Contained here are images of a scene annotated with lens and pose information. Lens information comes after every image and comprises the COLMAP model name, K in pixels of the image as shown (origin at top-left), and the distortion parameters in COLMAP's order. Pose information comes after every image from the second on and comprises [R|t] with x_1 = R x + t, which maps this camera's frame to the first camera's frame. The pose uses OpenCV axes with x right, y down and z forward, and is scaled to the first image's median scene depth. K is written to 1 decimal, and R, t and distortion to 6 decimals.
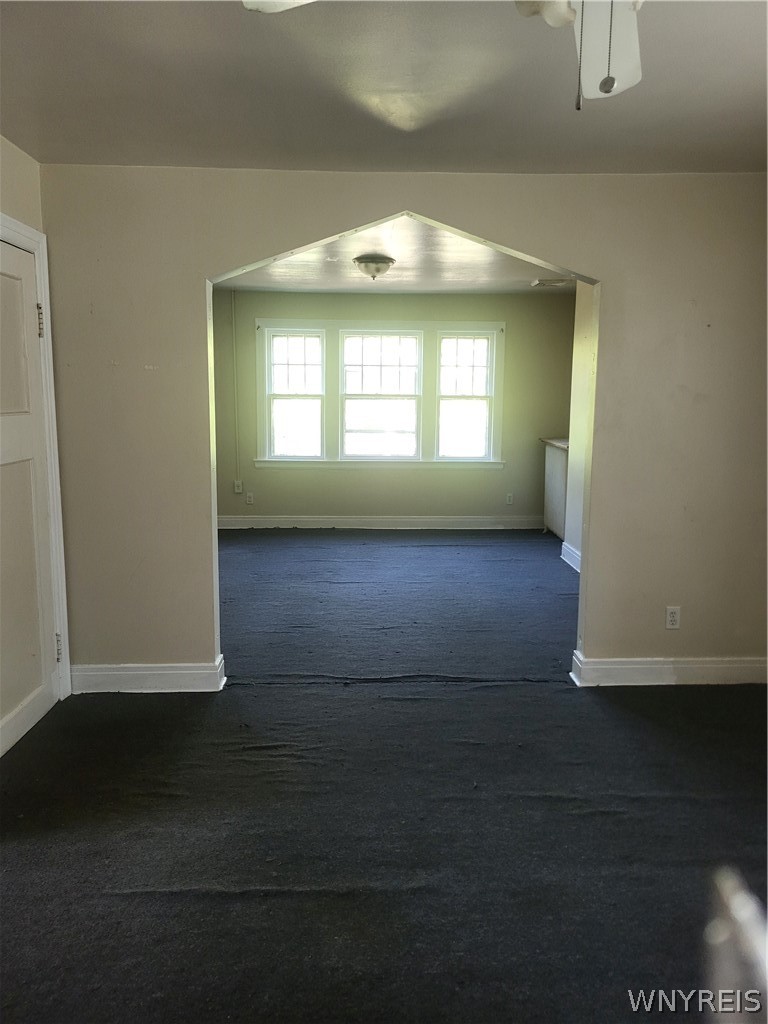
lens RADIAL K [[797.7, 0, 388.1], [0, 797.7, 511.3], [0, 0, 1]] dist [0.036655, -0.036468]
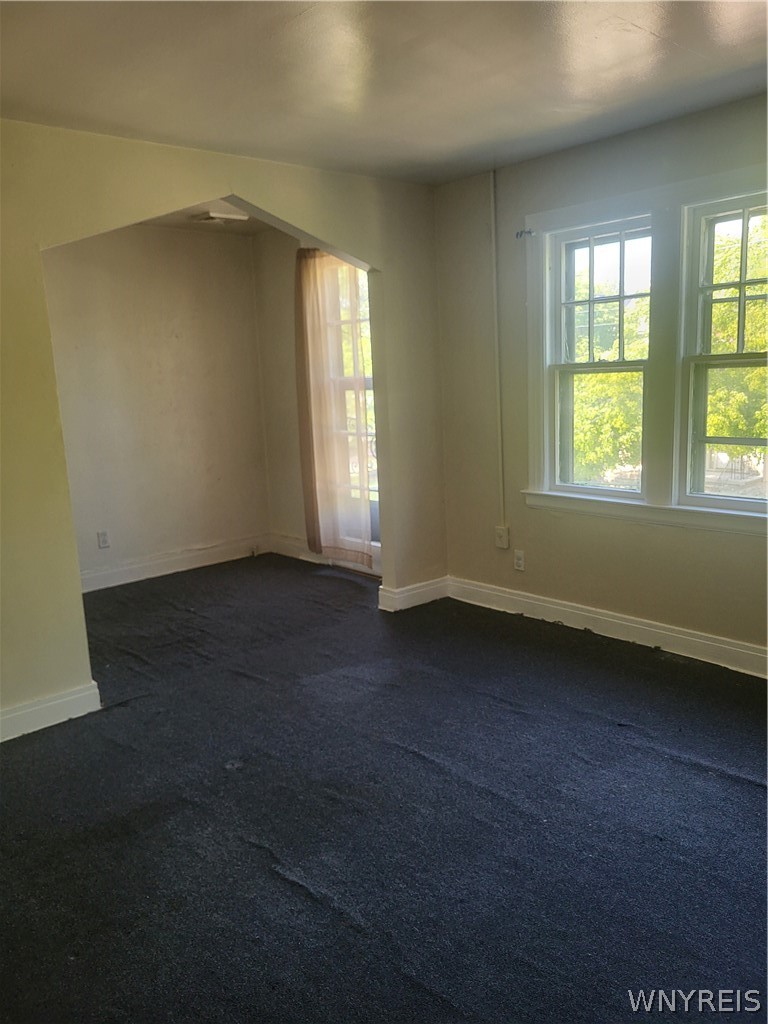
lens RADIAL K [[797.7, 0, 388.1], [0, 797.7, 511.3], [0, 0, 1]] dist [0.036655, -0.036468]
pose [[0.624328, 0.101076, -0.774596, 0.188151], [-0.065634, 0.994875, 0.076918, -0.085331], [0.778400, 0.002817, 0.627762, 0.594507]]
